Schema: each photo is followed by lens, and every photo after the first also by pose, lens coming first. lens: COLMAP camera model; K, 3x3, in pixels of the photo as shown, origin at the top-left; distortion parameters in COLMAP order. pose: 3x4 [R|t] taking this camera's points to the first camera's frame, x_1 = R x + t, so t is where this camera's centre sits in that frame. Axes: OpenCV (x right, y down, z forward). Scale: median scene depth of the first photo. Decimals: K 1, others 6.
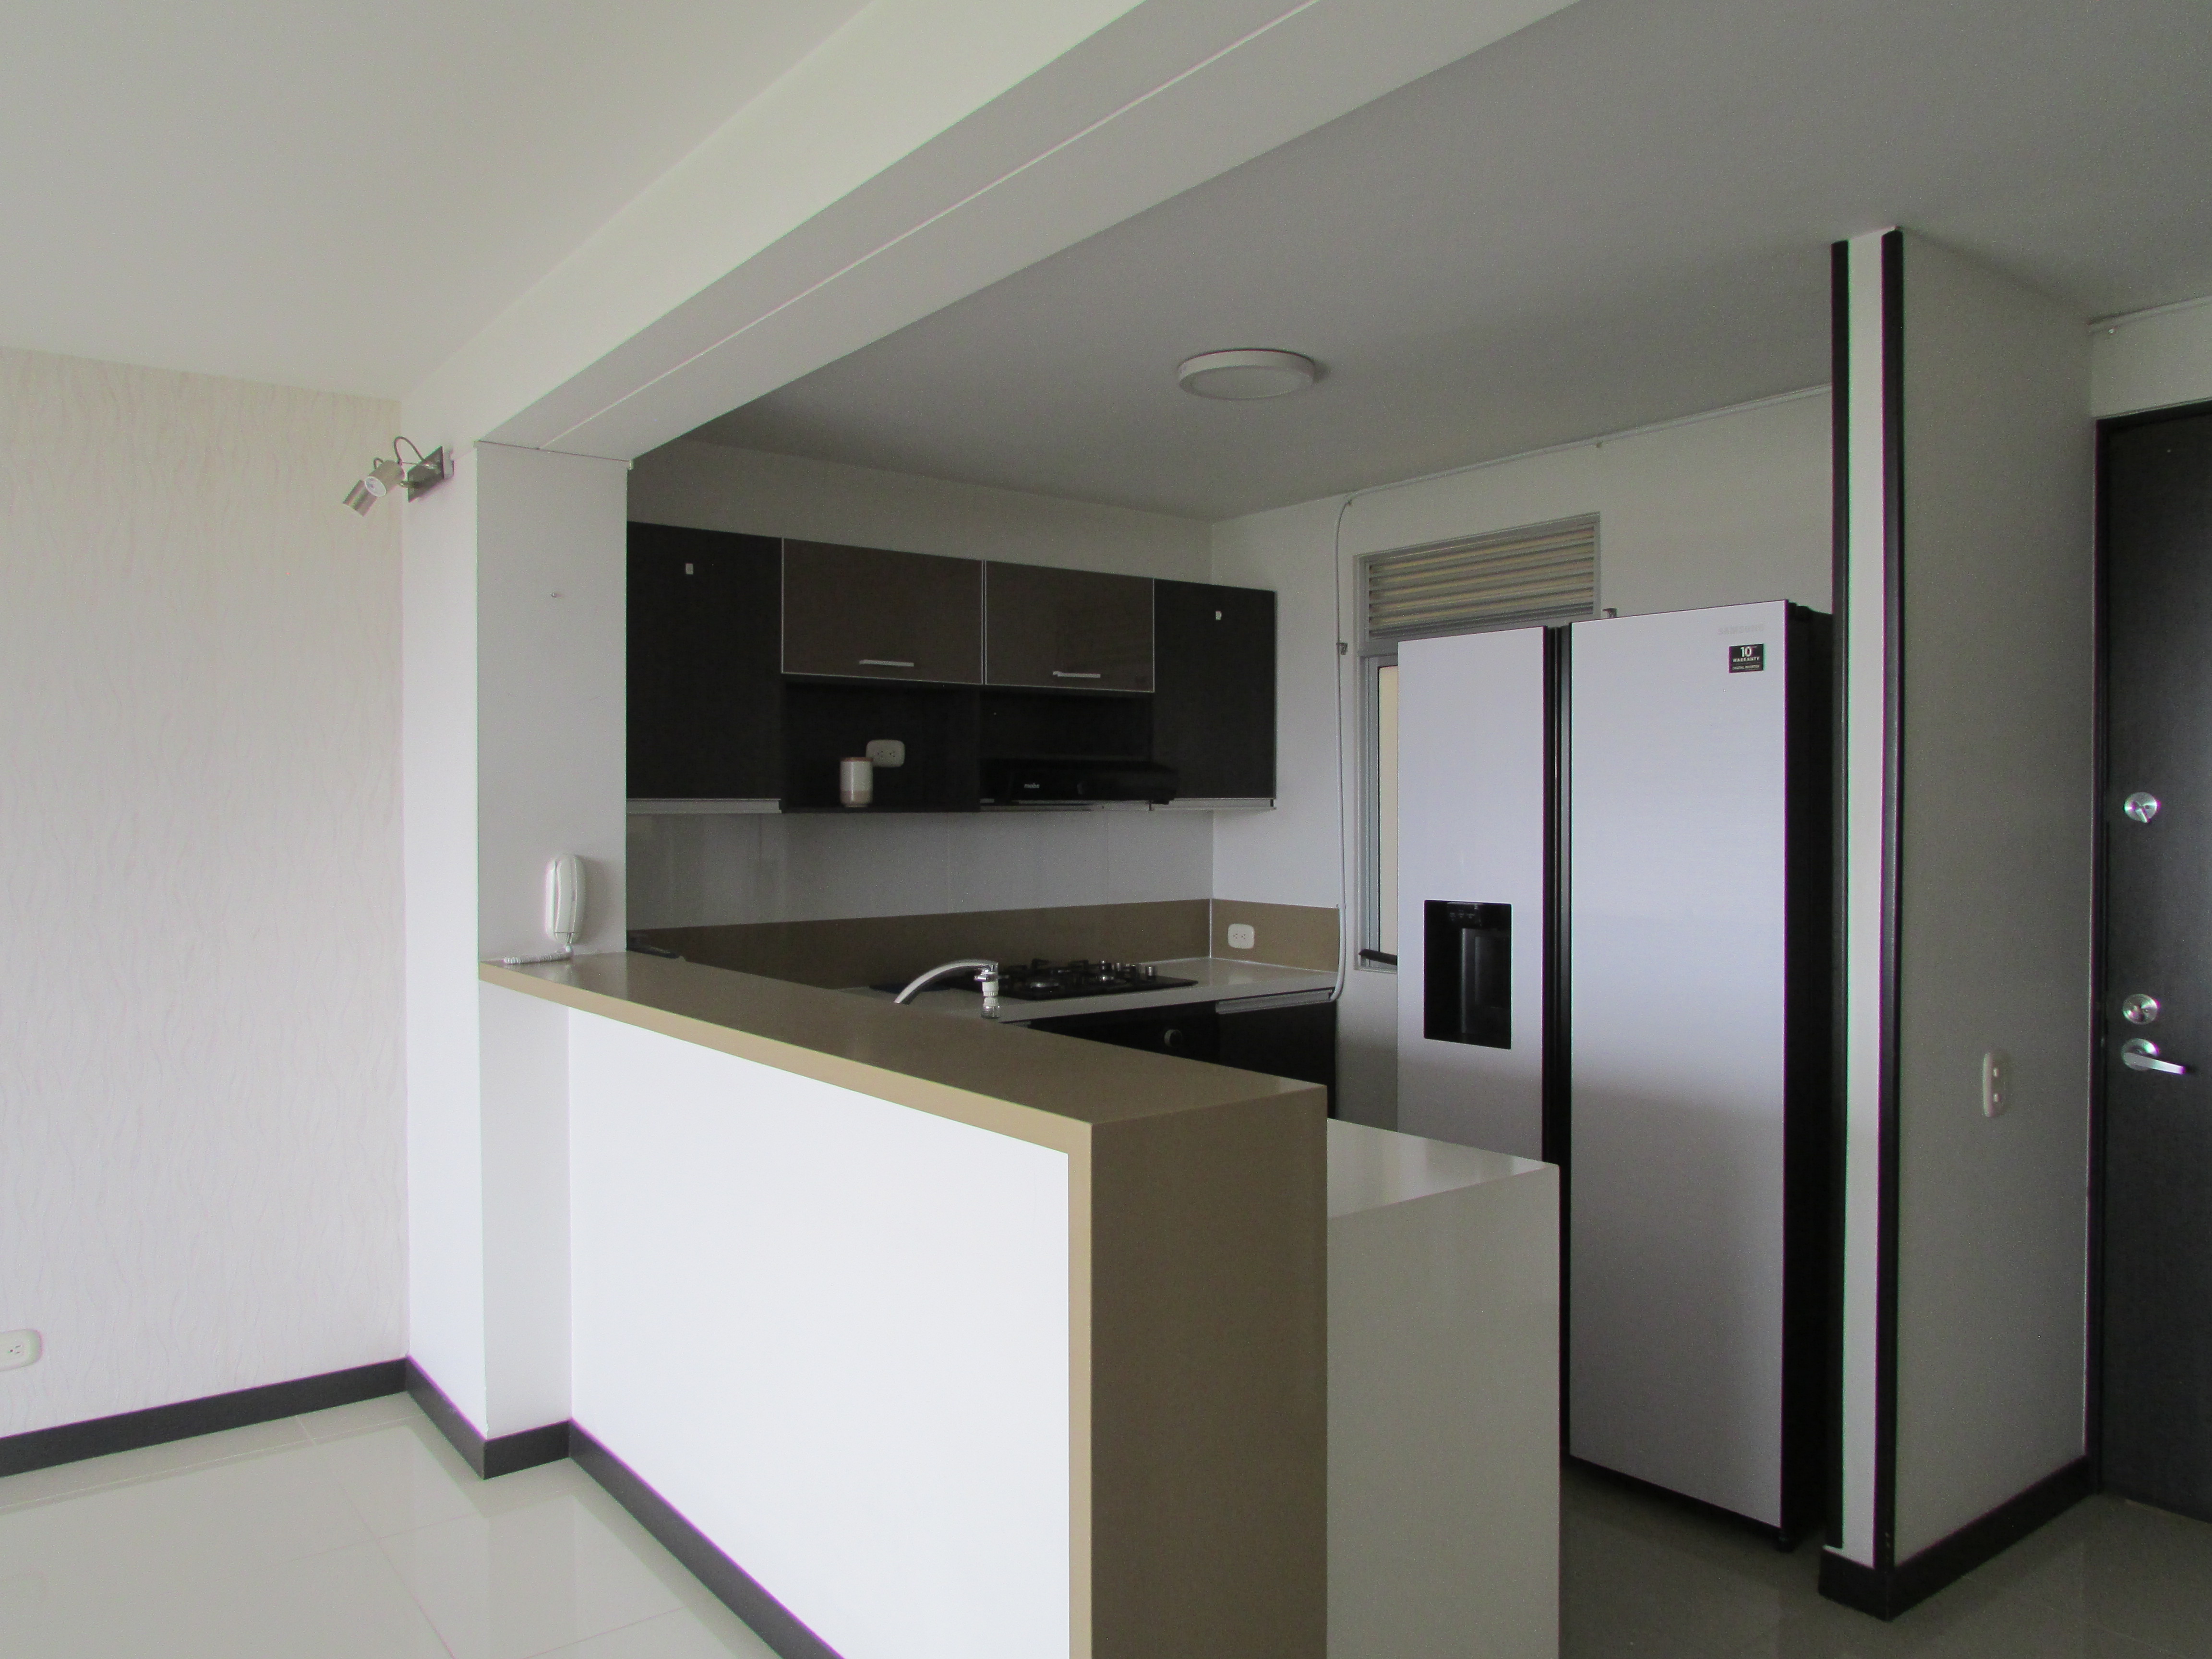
lens RADIAL K [[1587.0, 0, 1106.0], [0, 1587.0, 829.5], [0, 0, 1]] dist [-0.023157, 0.003110]
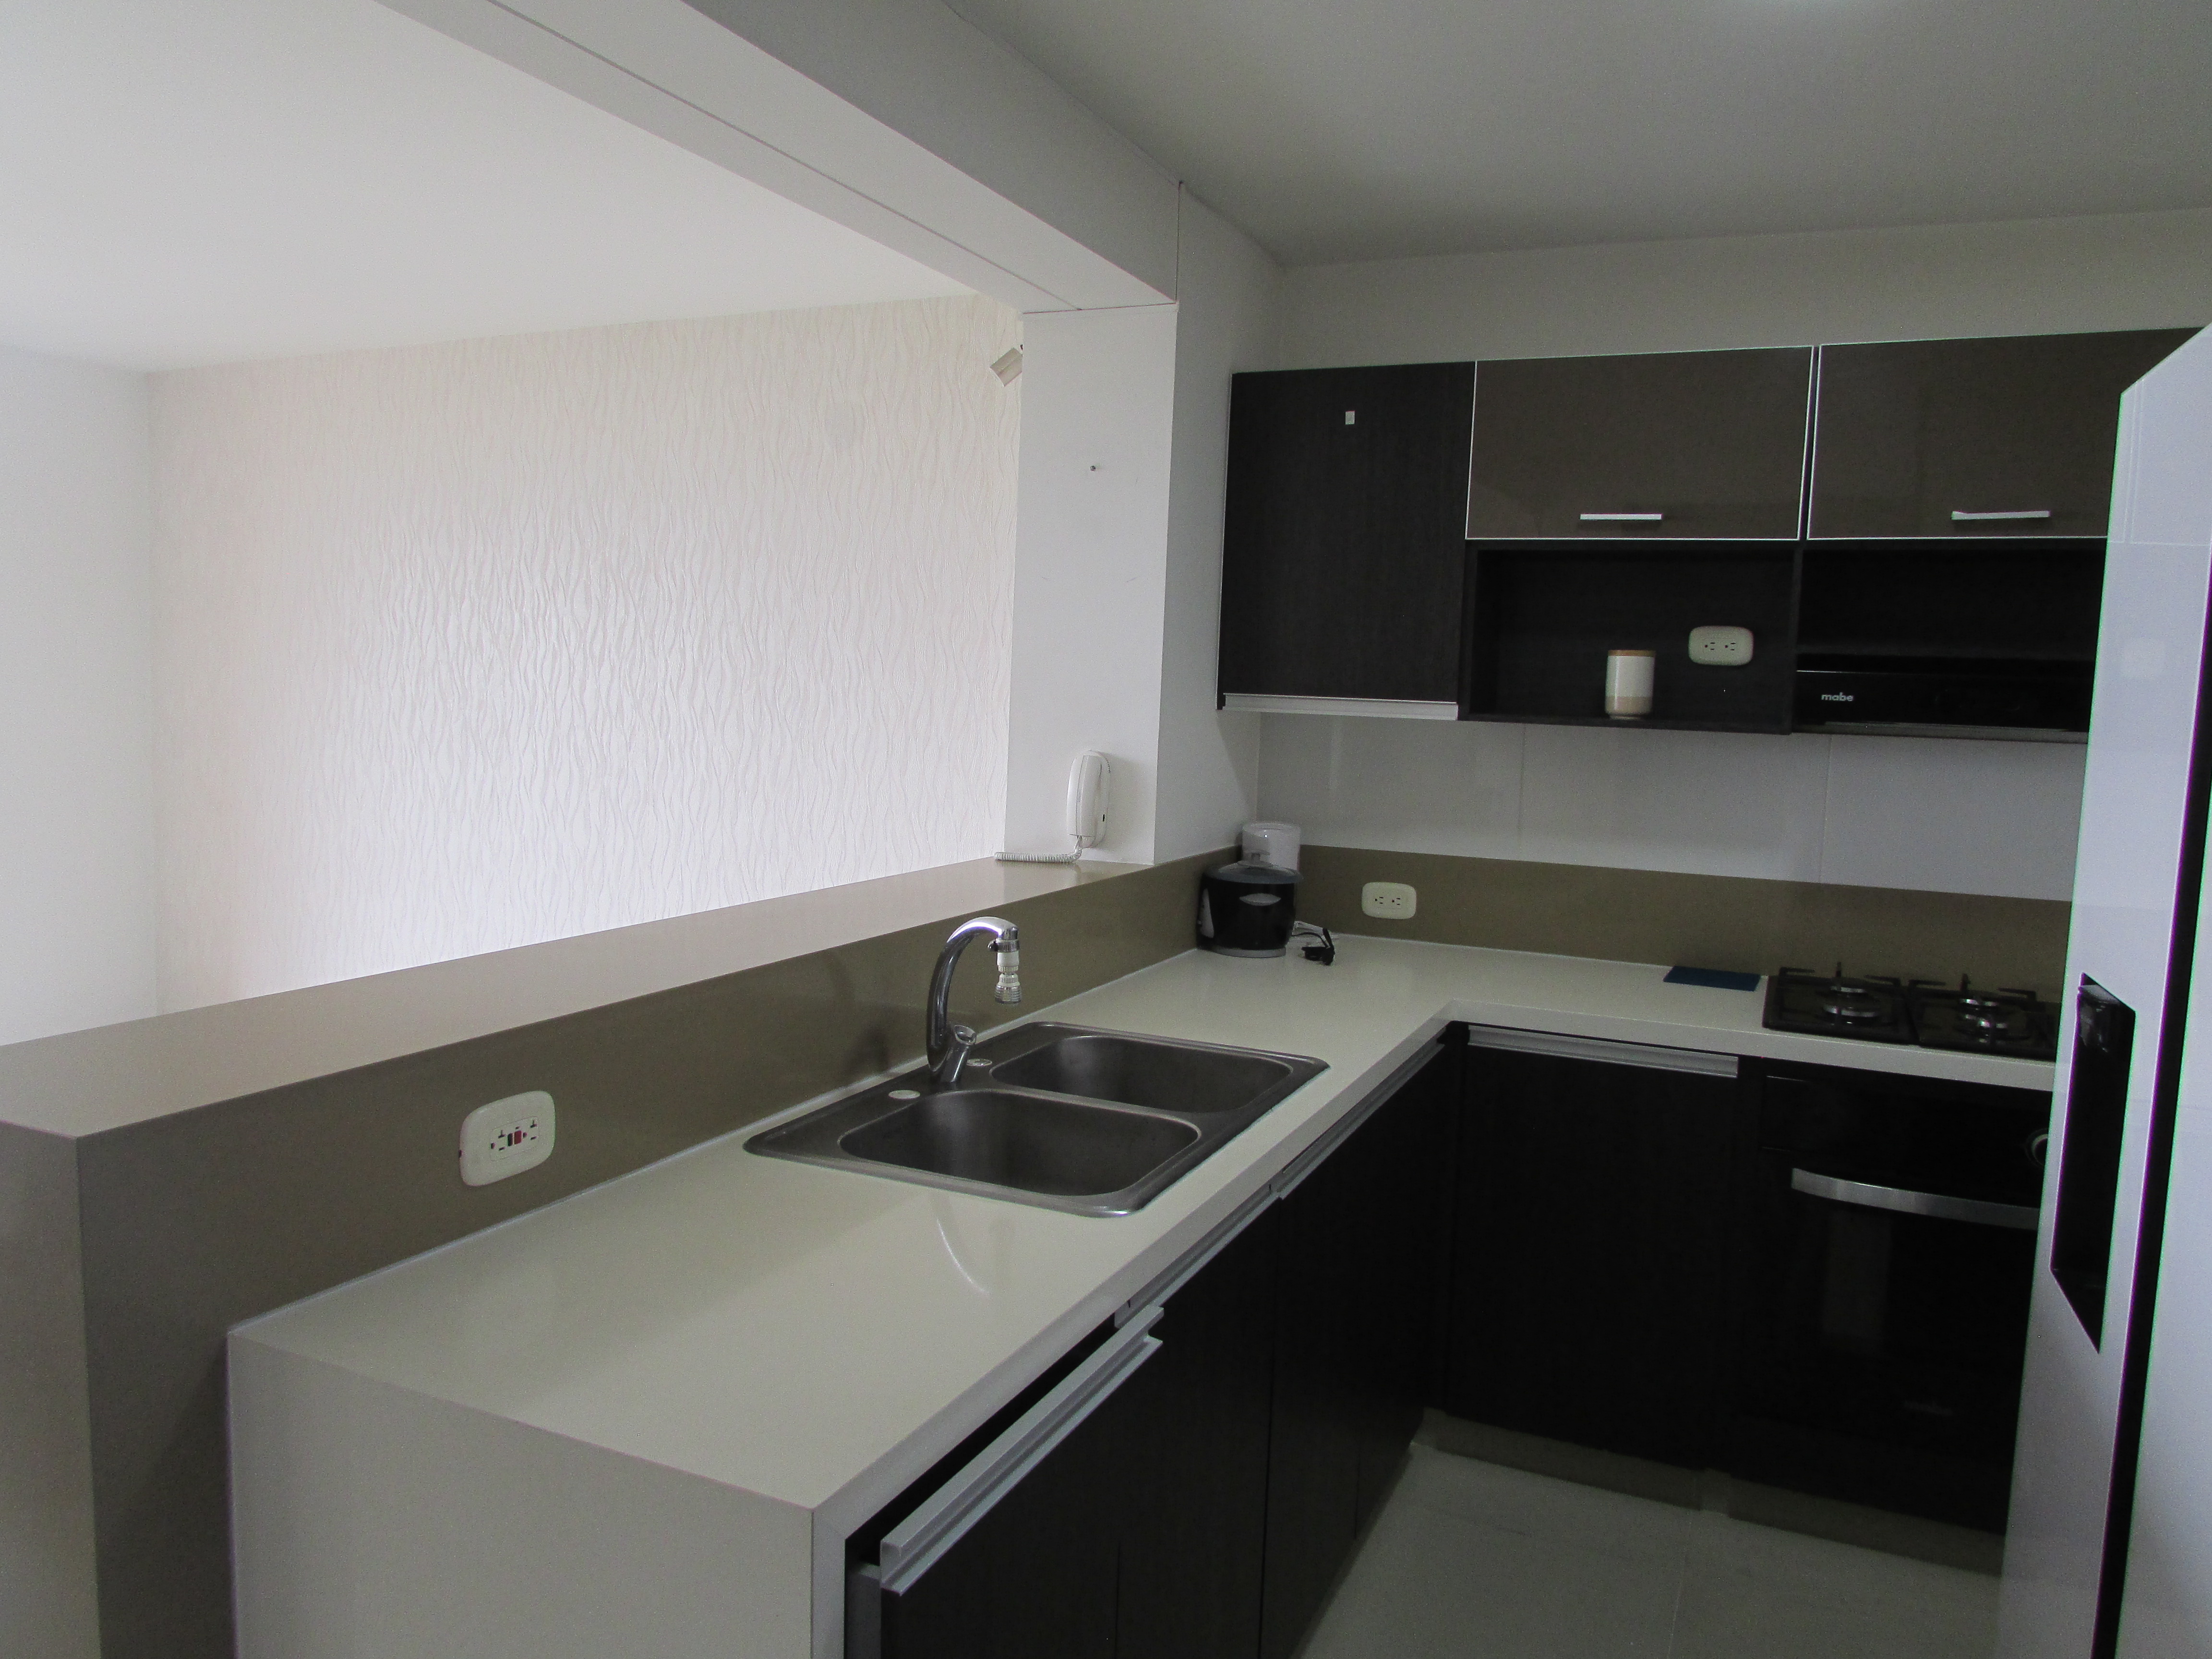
lens RADIAL K [[1587.0, 0, 1106.0], [0, 1587.0, 829.5], [0, 0, 1]] dist [-0.023157, 0.003110]
pose [[0.463670, 0.102012, -0.880115, 0.392867], [-0.049135, 0.994782, 0.089417, -0.017502], [0.884644, 0.001784, 0.466263, 0.467655]]
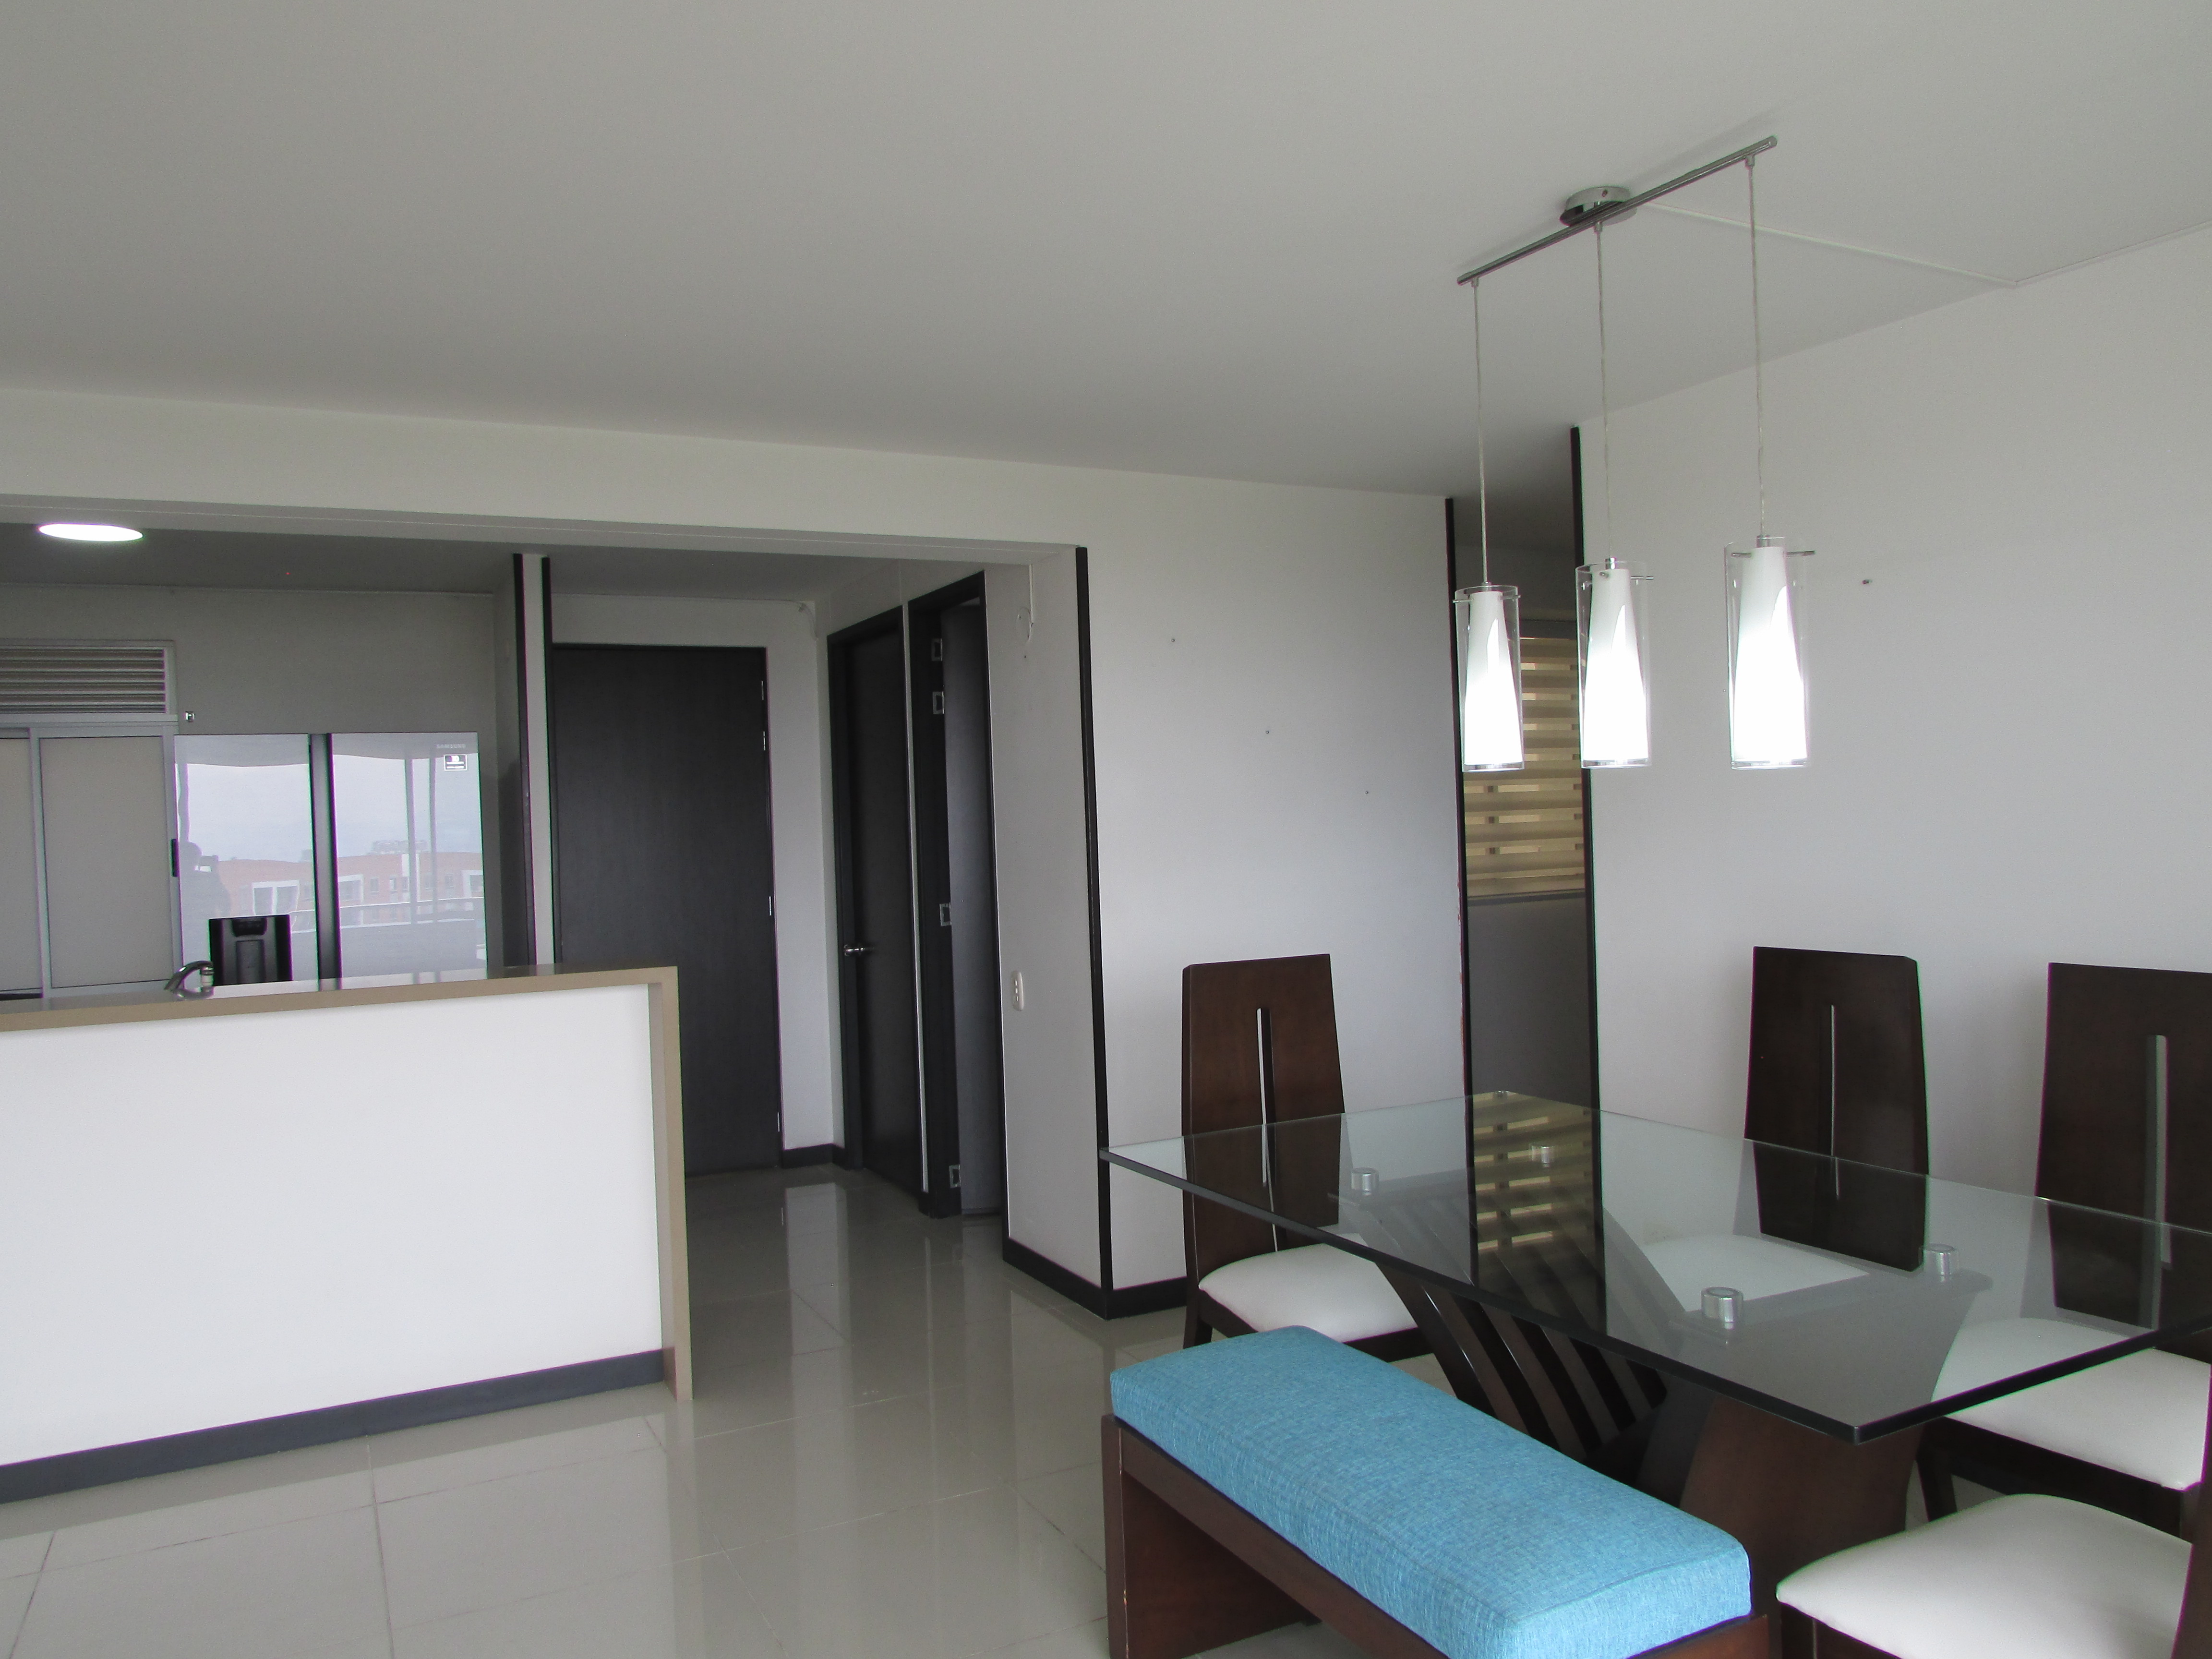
lens RADIAL K [[1587.0, 0, 1106.0], [0, 1587.0, 829.5], [0, 0, 1]] dist [-0.023157, 0.003110]
pose [[0.174610, -0.011216, 0.984574, -0.884994], [0.054400, 0.998518, 0.001727, 0.005012], [-0.983134, 0.053260, 0.174962, -0.030533]]
